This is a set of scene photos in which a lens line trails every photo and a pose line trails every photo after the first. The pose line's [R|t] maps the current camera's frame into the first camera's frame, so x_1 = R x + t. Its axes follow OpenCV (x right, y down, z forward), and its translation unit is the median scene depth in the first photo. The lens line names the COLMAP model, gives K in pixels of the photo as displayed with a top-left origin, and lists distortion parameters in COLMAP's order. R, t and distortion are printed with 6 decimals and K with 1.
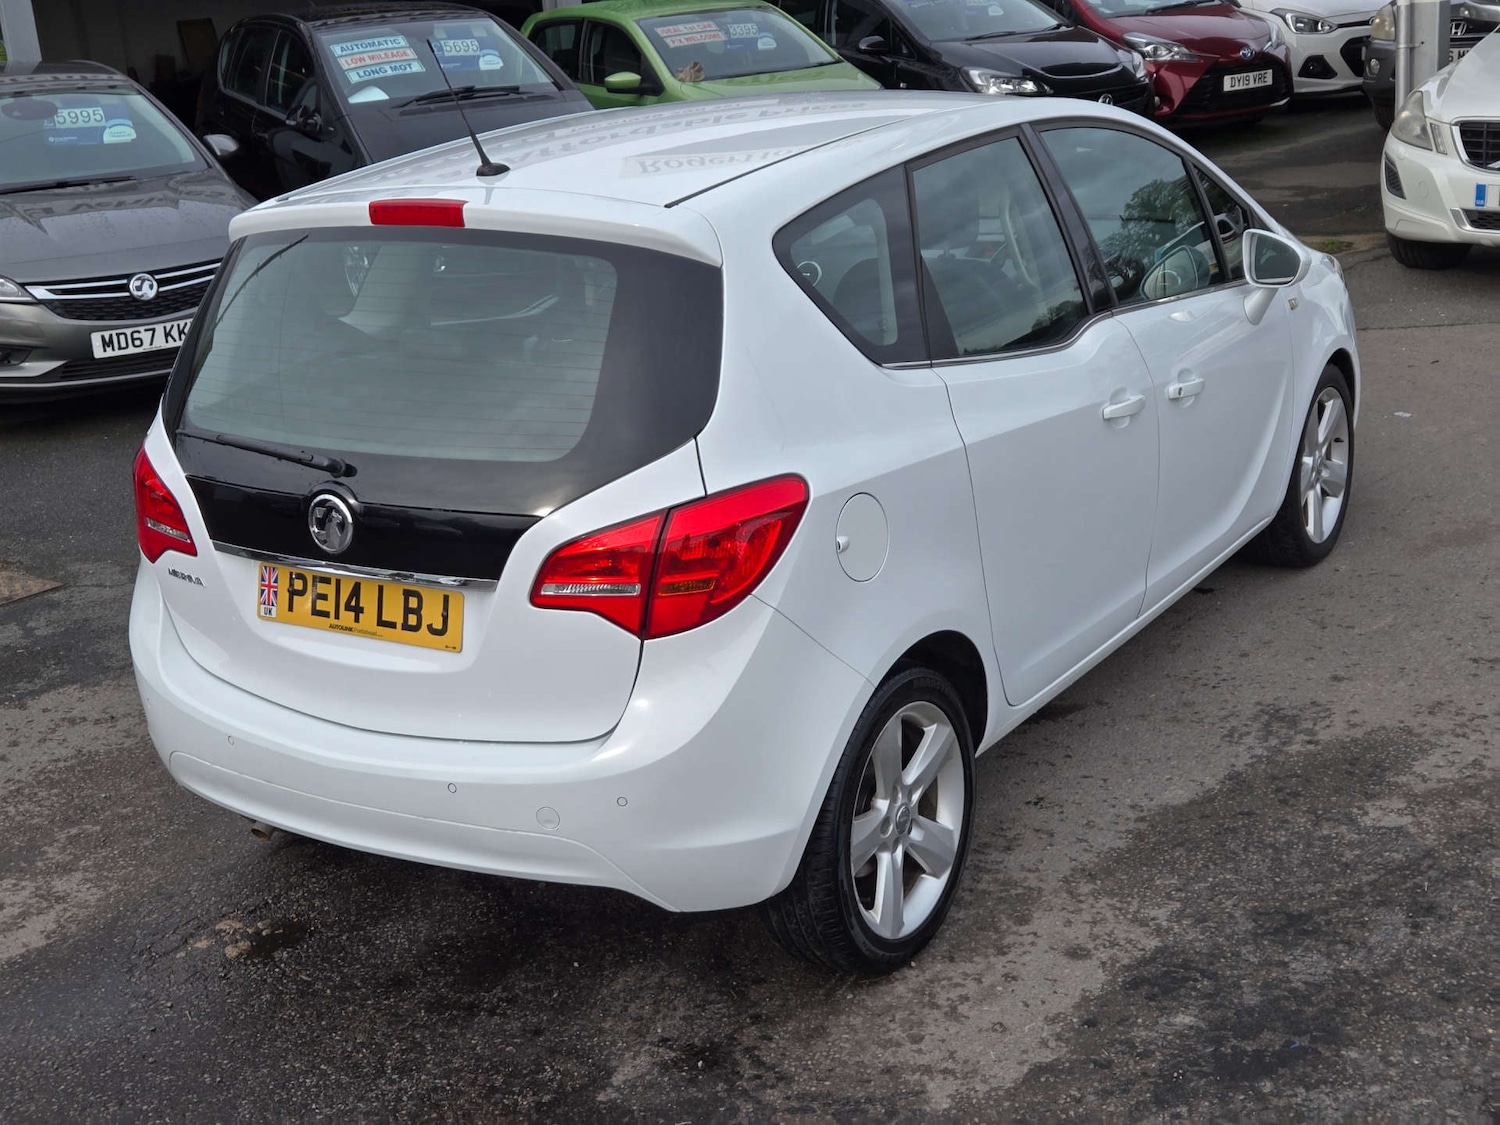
lens RADIAL K [[1979.1, 0, 750.0], [0, 1979.1, 562.5], [0, 0, 1]] dist [0.075125, -0.036965]
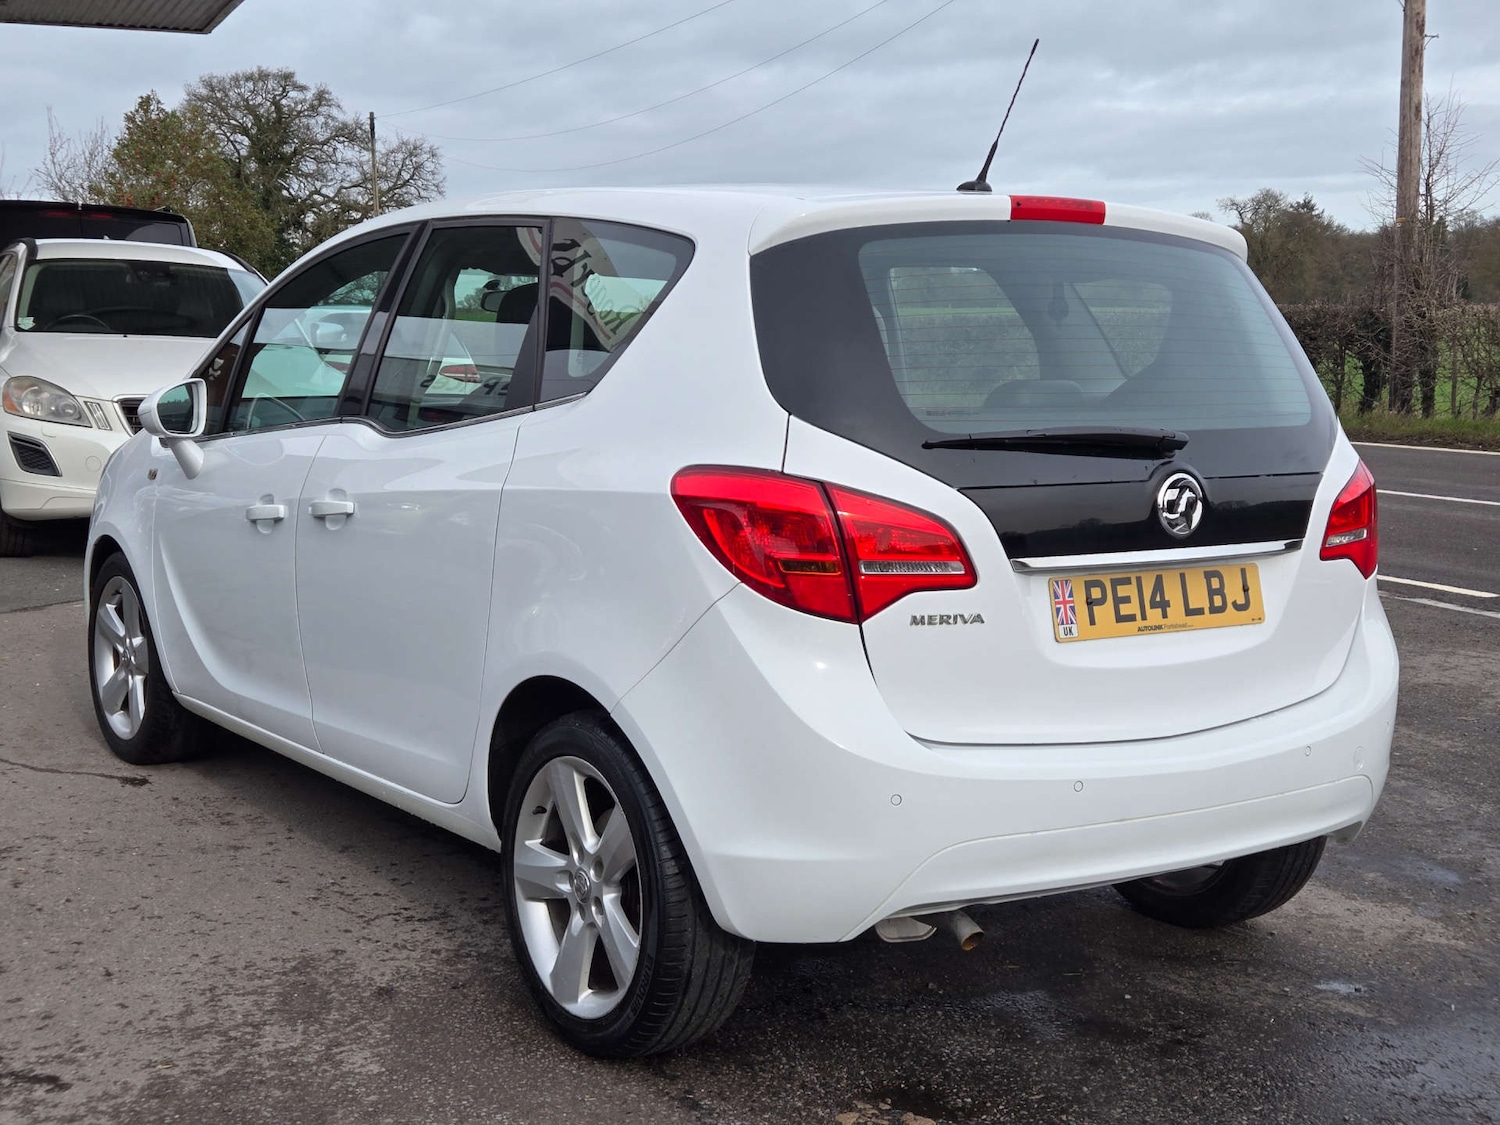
lens RADIAL K [[1974.8, 0, 751.3], [0, 1974.8, 575.6], [0, 0, 1]] dist [0.070682, 0.007129]
pose [[0.391262, -0.037741, 0.919505, -1.058365], [0.237249, 0.969522, -0.061159, 0.020132], [-0.889172, 0.242080, 0.388291, 0.751221]]
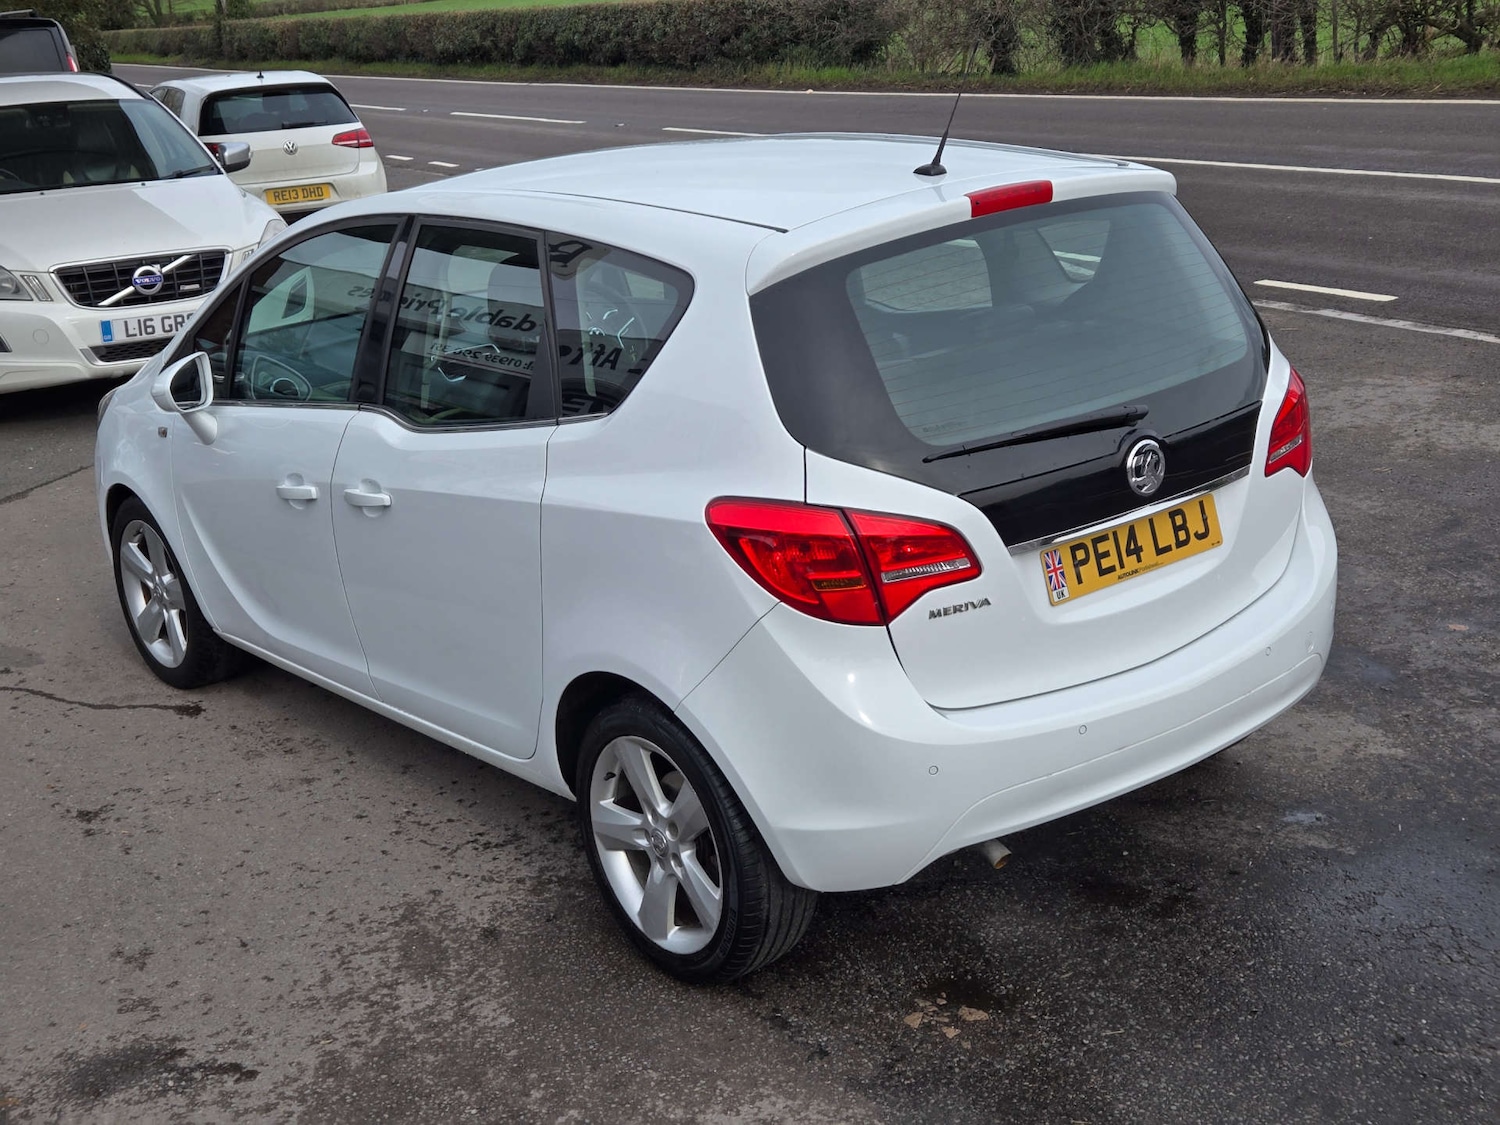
lens RADIAL K [[1975.5, 0, 746.5], [0, 1975.5, 549.3], [0, 0, 1]] dist [0.079385, -0.031157]
pose [[0.334014, -0.227250, 0.914763, -1.166078], [0.347137, 0.931944, 0.104766, -0.151816], [-0.876316, 0.282555, 0.390170, 0.714174]]
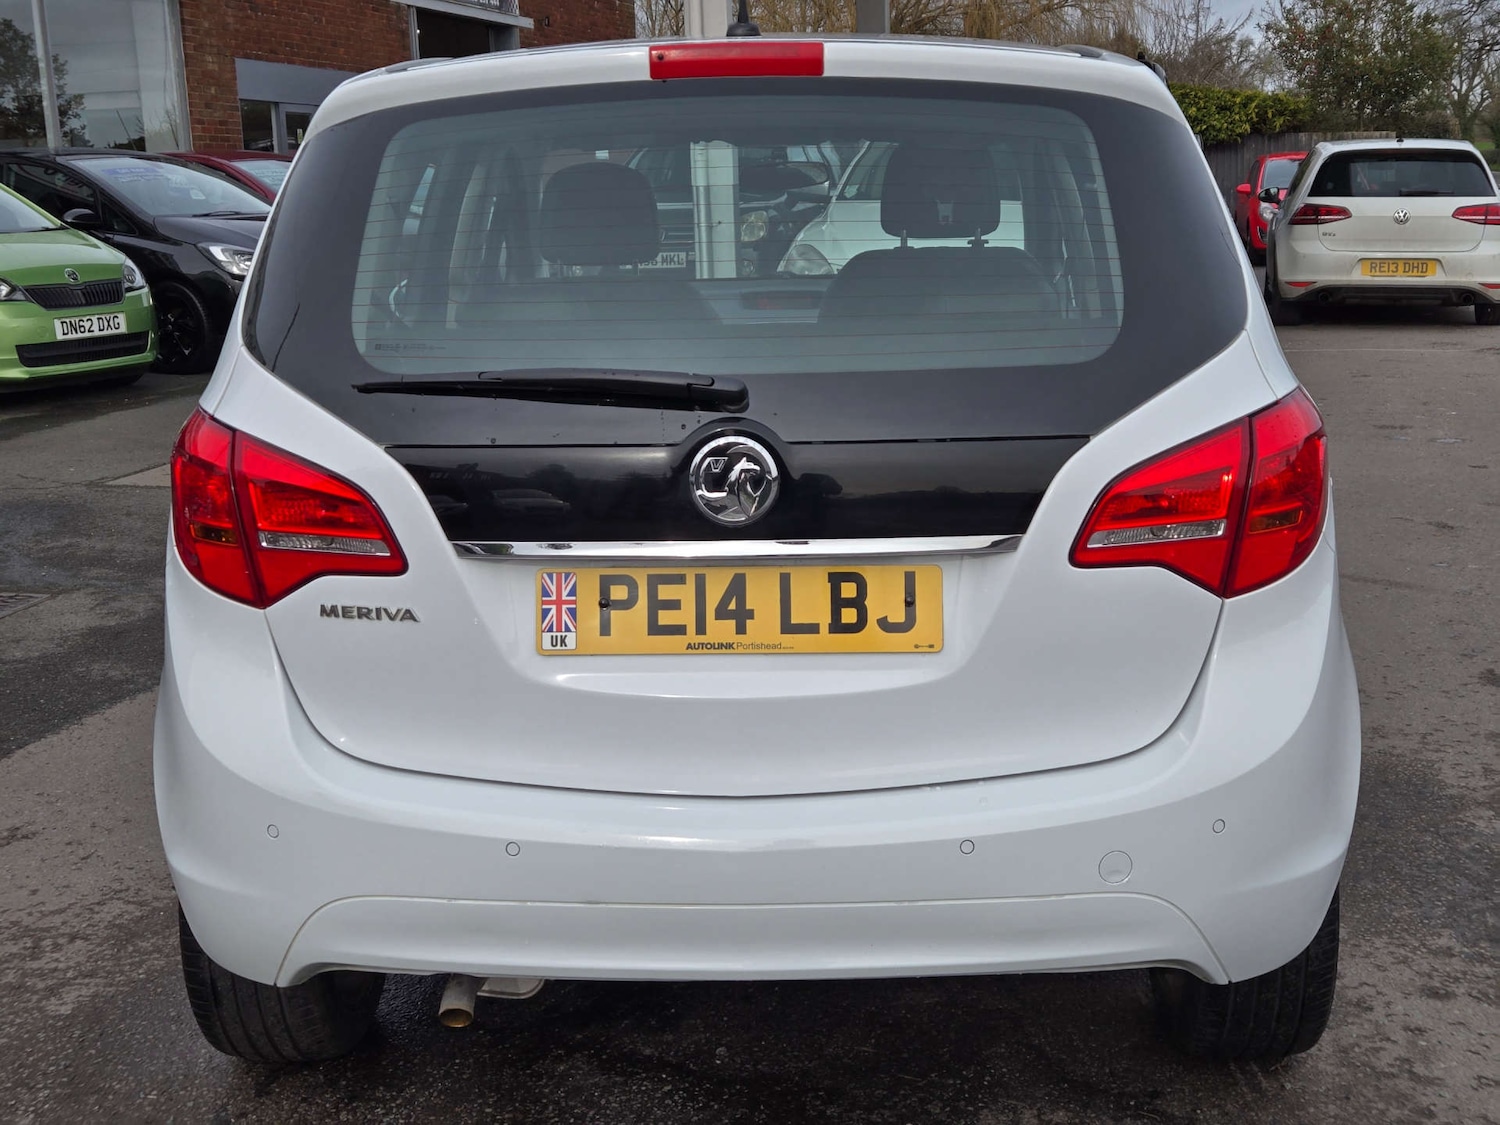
lens RADIAL K [[1979.1, 0, 750.0], [0, 1979.1, 562.5], [0, 0, 1]] dist [0.075125, -0.036965]
pose [[0.862992, -0.046800, 0.503045, -0.497006], [0.114273, 0.987978, -0.104124, 0.071428], [-0.492125, 0.147343, 0.857965, 0.389386]]
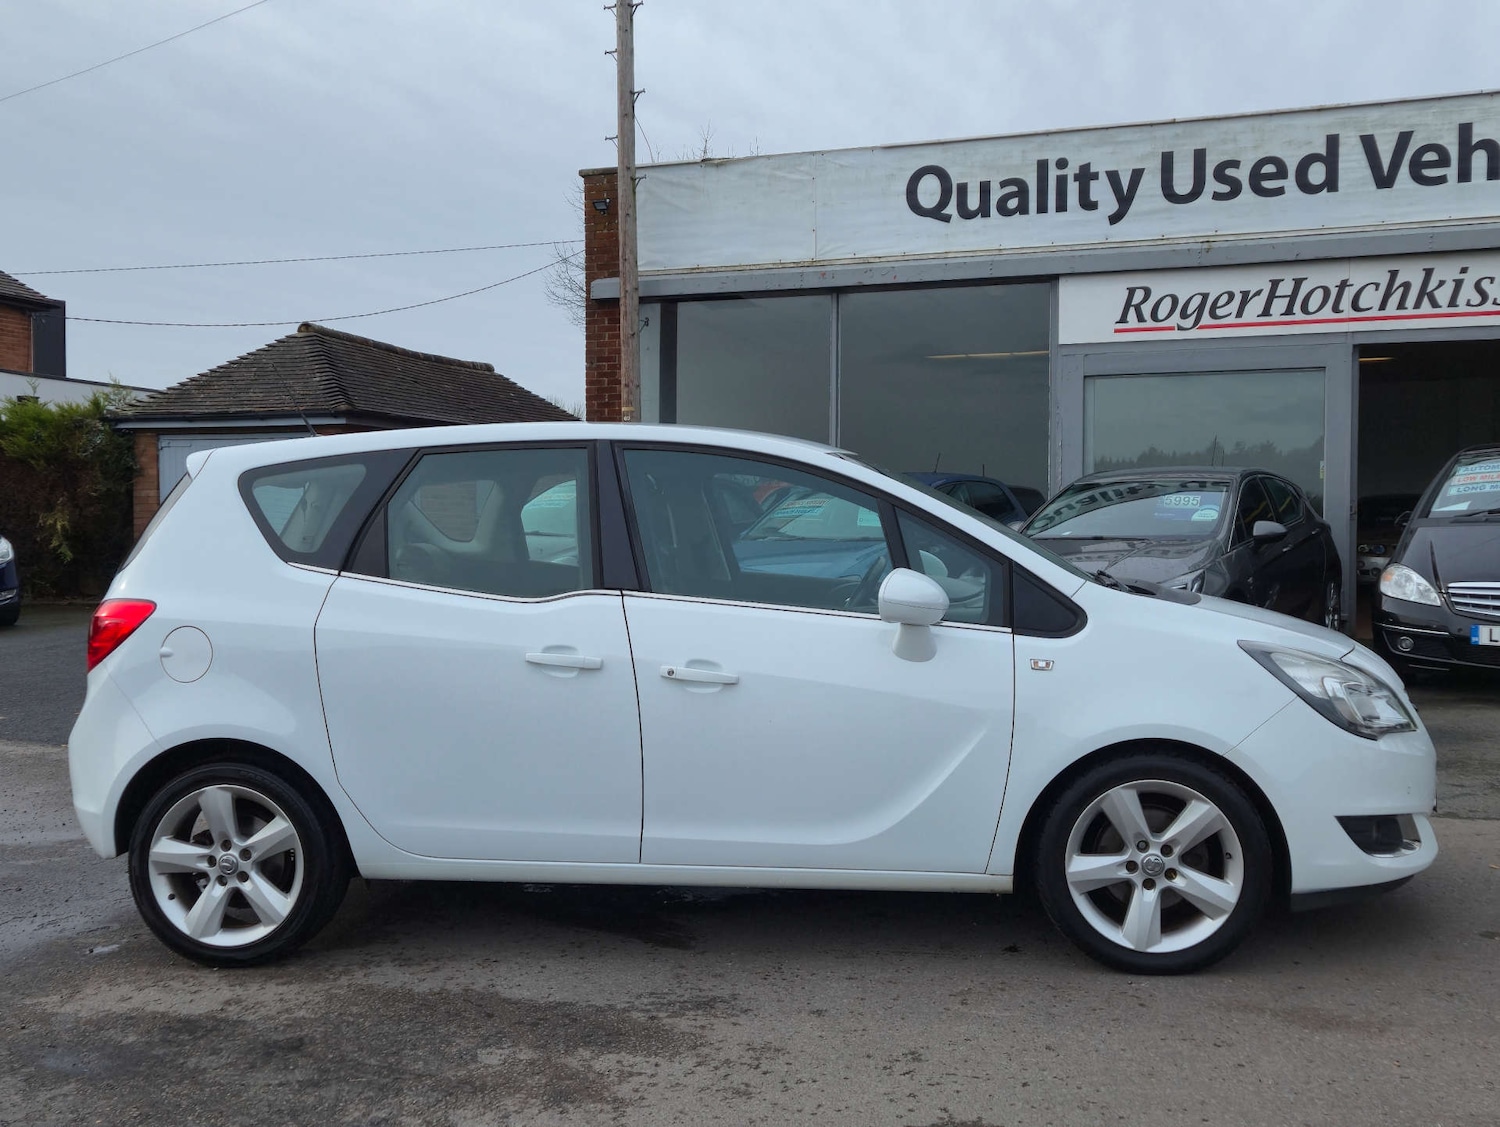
lens RADIAL K [[1508.5, 0, 774.5], [0, 1508.5, 565.5], [0, 0, 1]] dist [0.068028, -0.006786]
pose [[0.434752, 0.100305, -0.894947, 1.222725], [-0.288431, 0.956936, -0.032863, -0.160401], [0.853111, 0.272418, 0.444961, 0.763471]]
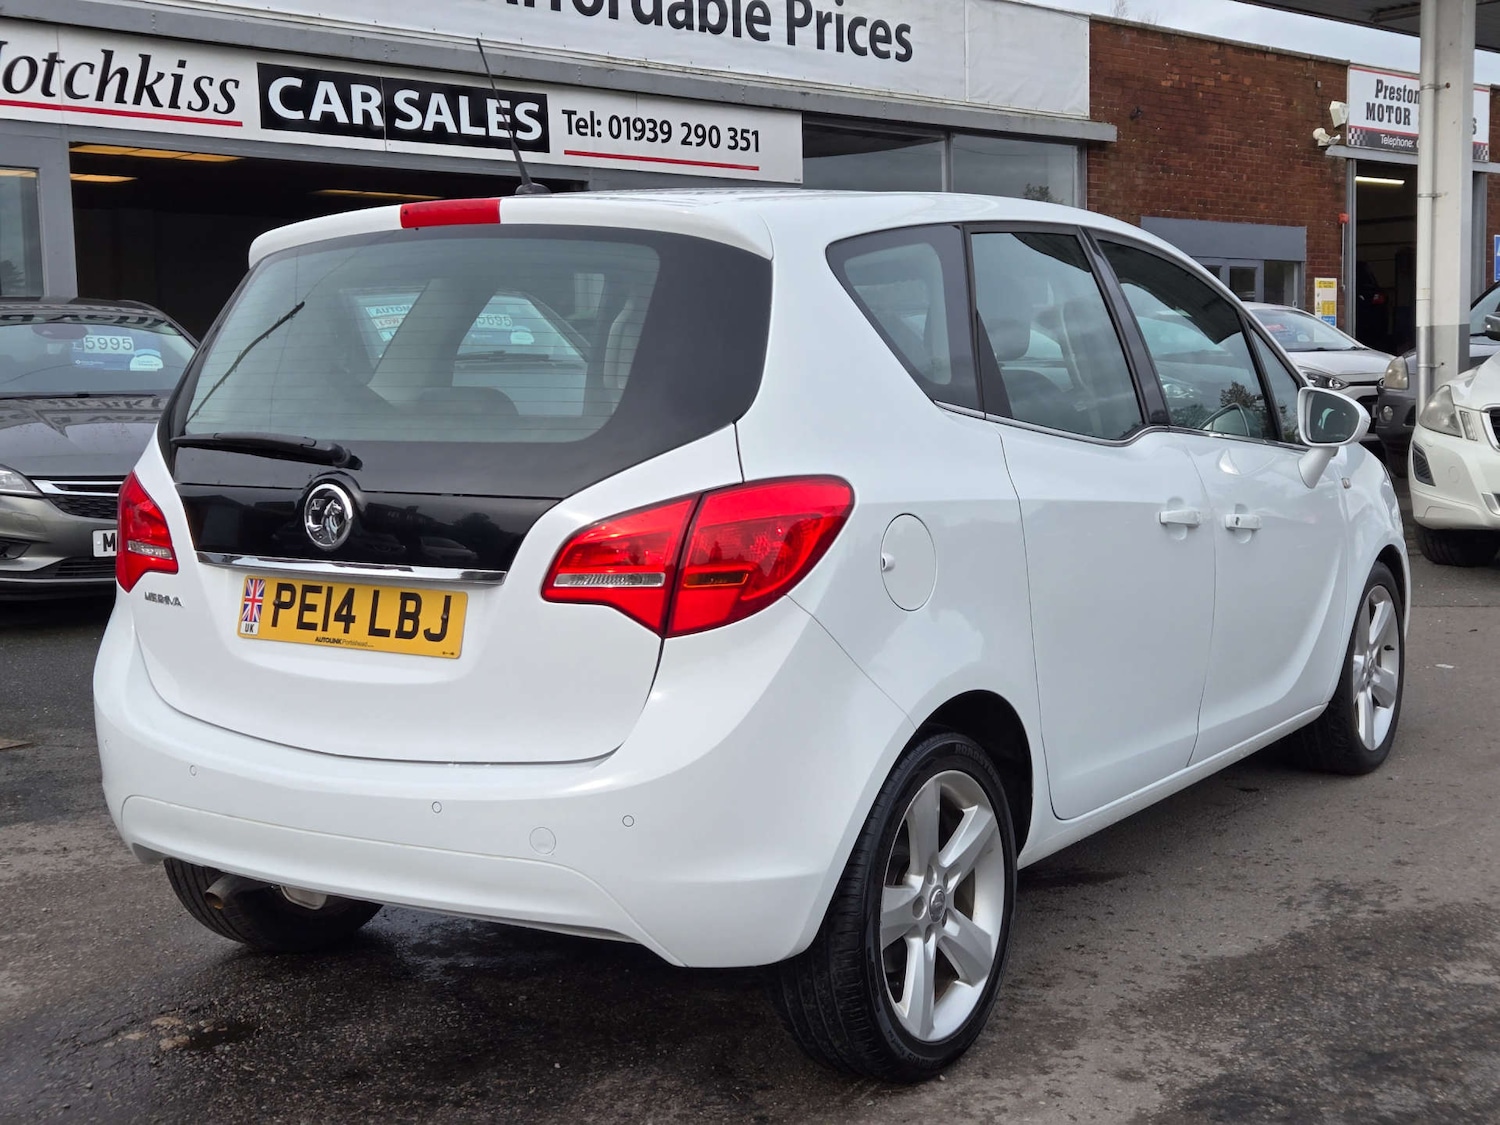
lens RADIAL K [[1974.8, 0, 751.3], [0, 1974.8, 575.6], [0, 0, 1]] dist [0.070682, 0.007129]
pose [[0.998460, 0.055426, -0.002424, -0.011969], [-0.054895, 0.980696, -0.187674, 0.152860], [-0.008025, 0.187518, 0.982228, 0.098775]]
